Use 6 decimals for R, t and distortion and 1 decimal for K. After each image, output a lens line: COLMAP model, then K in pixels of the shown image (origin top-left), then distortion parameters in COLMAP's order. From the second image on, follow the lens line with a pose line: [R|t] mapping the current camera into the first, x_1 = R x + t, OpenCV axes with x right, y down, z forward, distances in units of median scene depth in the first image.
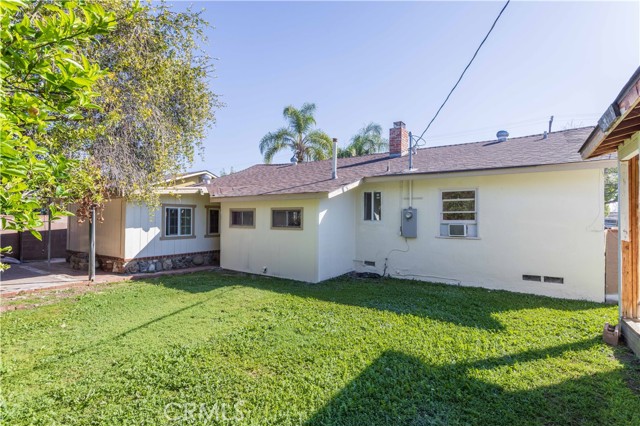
lens RADIAL K [[312.7, 0, 320.6], [0, 312.7, 216.5], [0, 0, 1]] dist [-0.010610, 0.003701]
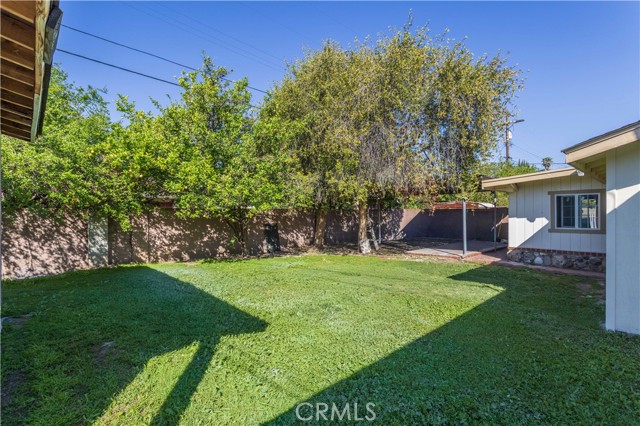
lens RADIAL K [[312.7, 0, 320.3], [0, 312.7, 211.3], [0, 0, 1]] dist [-0.010610, 0.003701]
pose [[-0.231080, -0.000407, -0.972935, 0.534094], [0.016687, 0.999851, -0.004381, 0.009155], [0.972792, -0.017248, -0.231039, 0.588440]]
